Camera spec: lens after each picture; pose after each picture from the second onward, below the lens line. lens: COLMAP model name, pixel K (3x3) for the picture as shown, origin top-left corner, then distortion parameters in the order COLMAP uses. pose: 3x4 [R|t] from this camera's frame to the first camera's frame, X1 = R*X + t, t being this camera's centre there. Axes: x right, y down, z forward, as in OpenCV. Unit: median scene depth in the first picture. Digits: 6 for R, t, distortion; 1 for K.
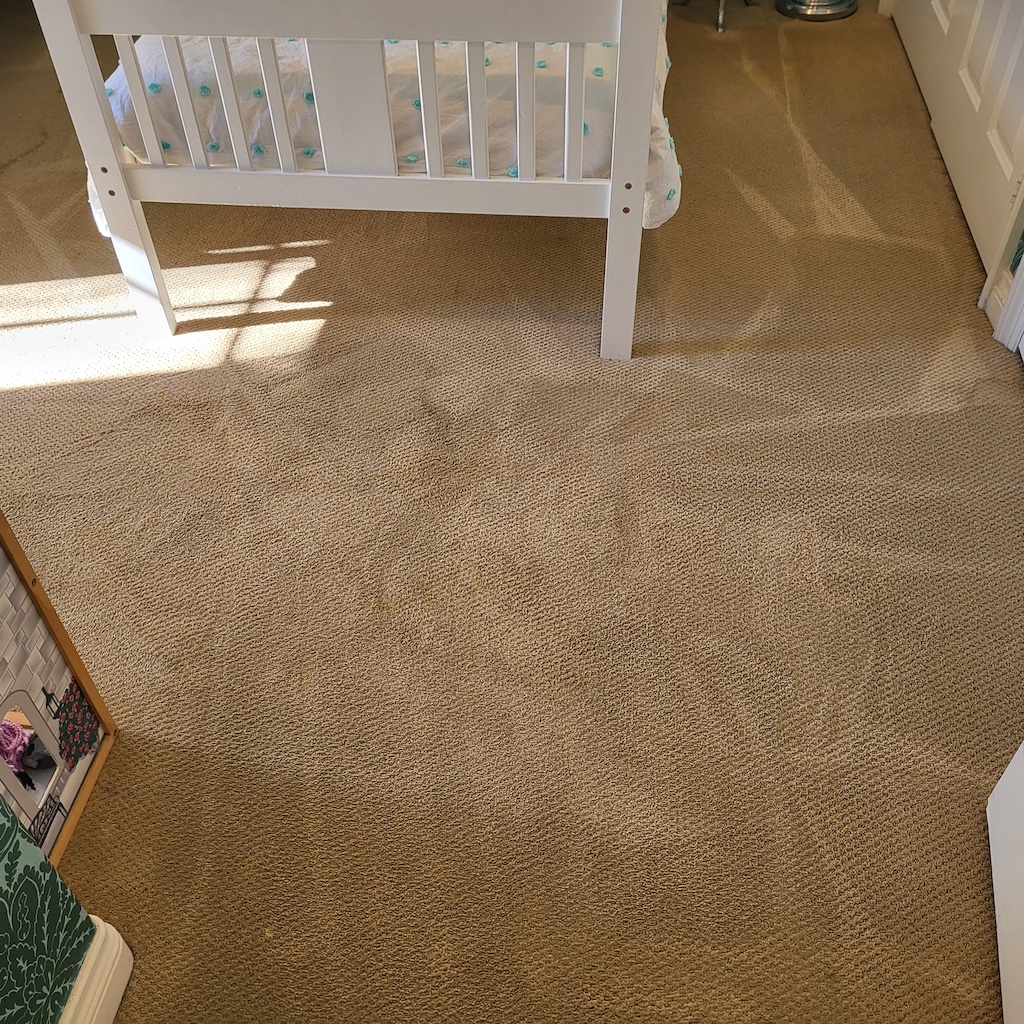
lens RADIAL K [[1008.5, 0, 512.0], [0, 1008.5, 512.0], [0, 0, 1]] dist [-0.004431, -0.021560]
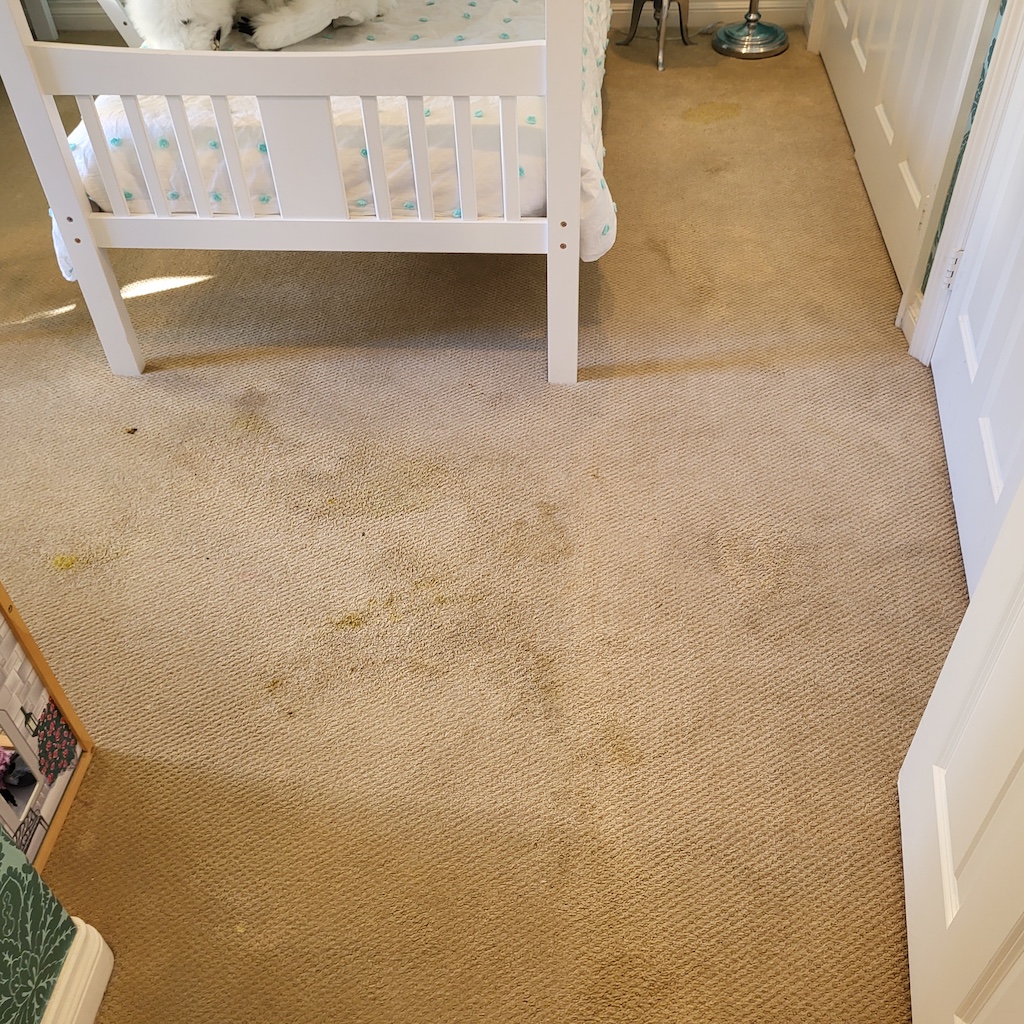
lens RADIAL K [[1022.0, 0, 546.7], [0, 1022.0, 512.0], [0, 0, 1]] dist [-0.007081, -0.021594]
pose [[0.998605, -0.034210, 0.040232, 0.047926], [0.035081, 0.999161, -0.021149, 0.008022], [-0.039475, 0.022531, 0.998967, -0.094343]]
